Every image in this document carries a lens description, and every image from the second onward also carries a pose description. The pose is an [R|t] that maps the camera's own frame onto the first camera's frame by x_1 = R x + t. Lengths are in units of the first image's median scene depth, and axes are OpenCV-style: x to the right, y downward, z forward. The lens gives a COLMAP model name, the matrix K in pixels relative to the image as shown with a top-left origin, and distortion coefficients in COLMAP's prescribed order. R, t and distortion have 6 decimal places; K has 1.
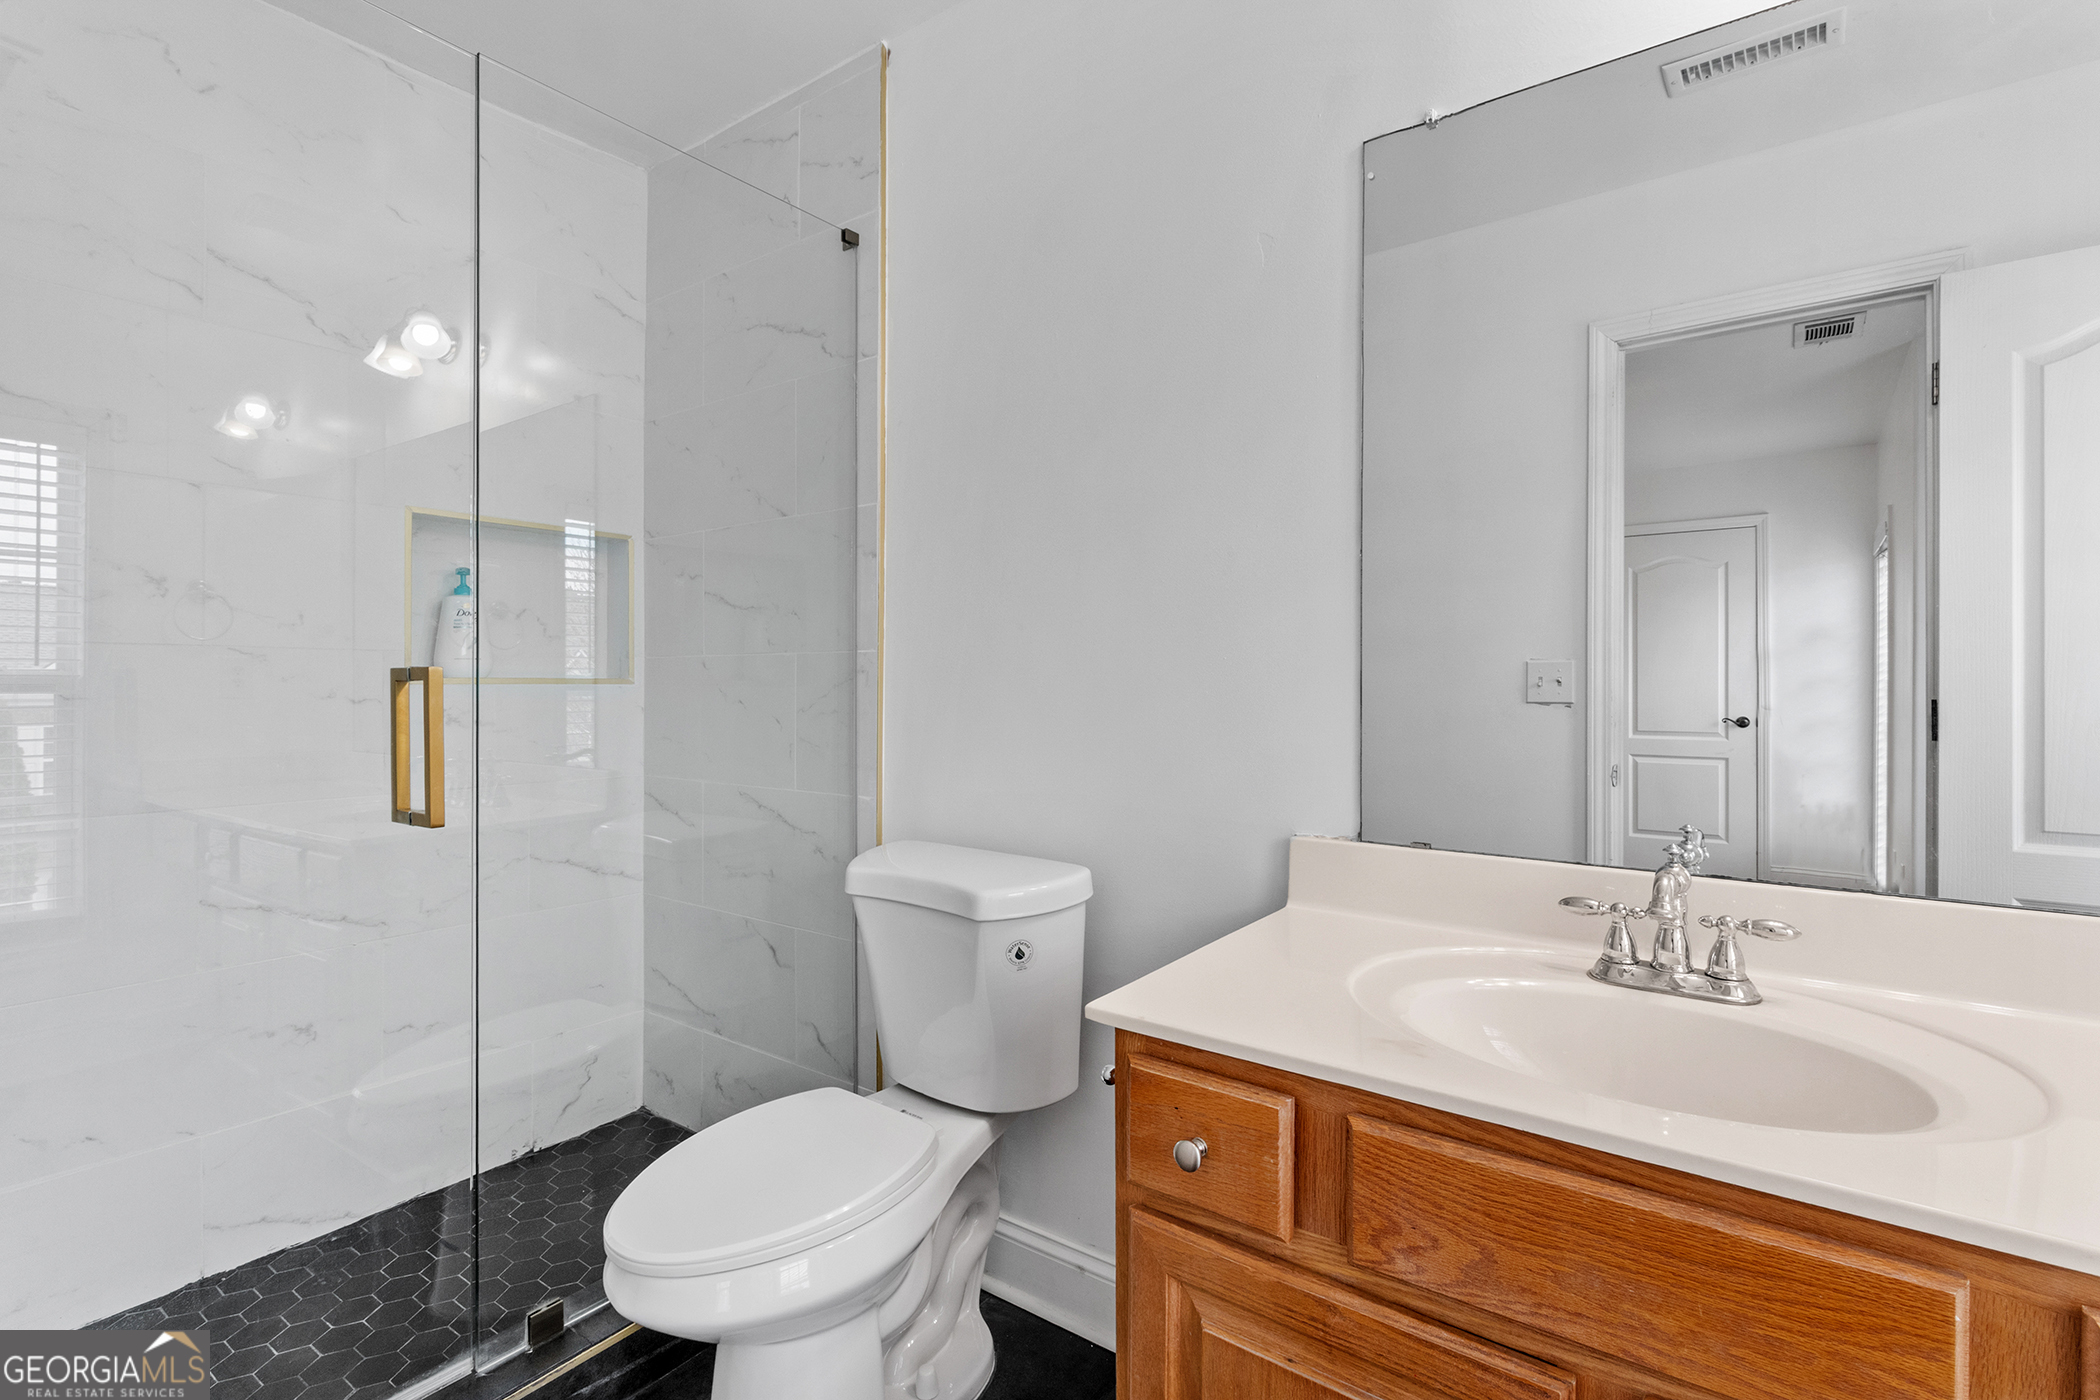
lens RADIAL K [[991.0, 0, 1049.3], [0, 991.0, 684.6], [0, 0, 1]] dist [-0.000170, 0.000165]
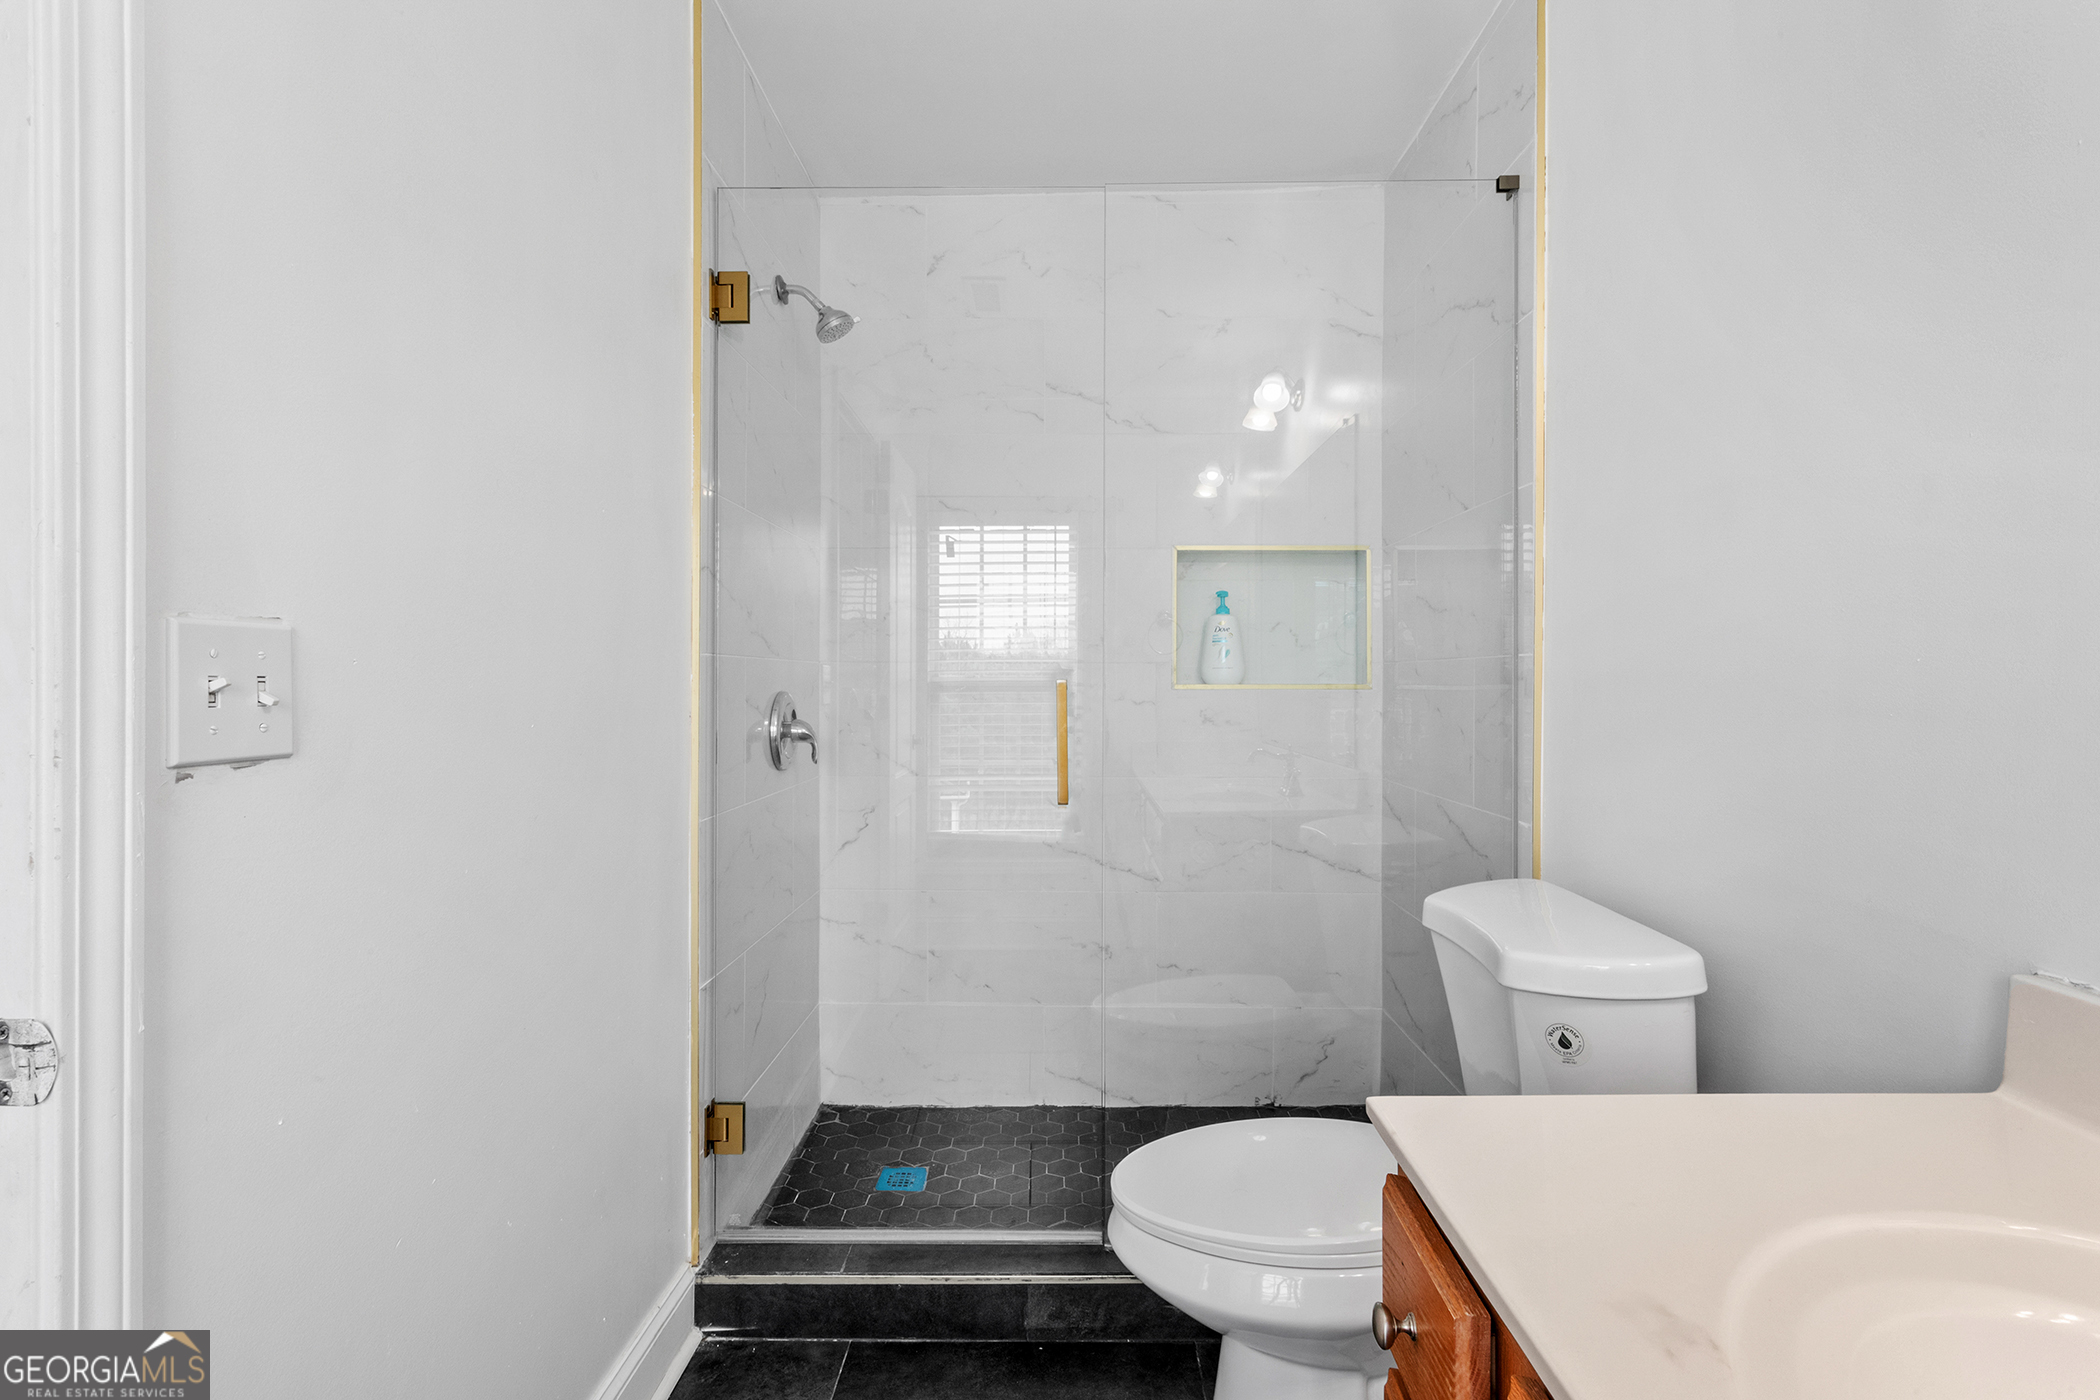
lens RADIAL K [[991.0, 0, 1049.3], [0, 991.0, 684.6], [0, 0, 1]] dist [-0.000170, 0.000165]
pose [[0.575301, 0.001771, -0.817940, 0.283027], [-0.001307, 0.999998, 0.001245, -0.008160], [0.817941, 0.000353, 0.575303, 0.162539]]
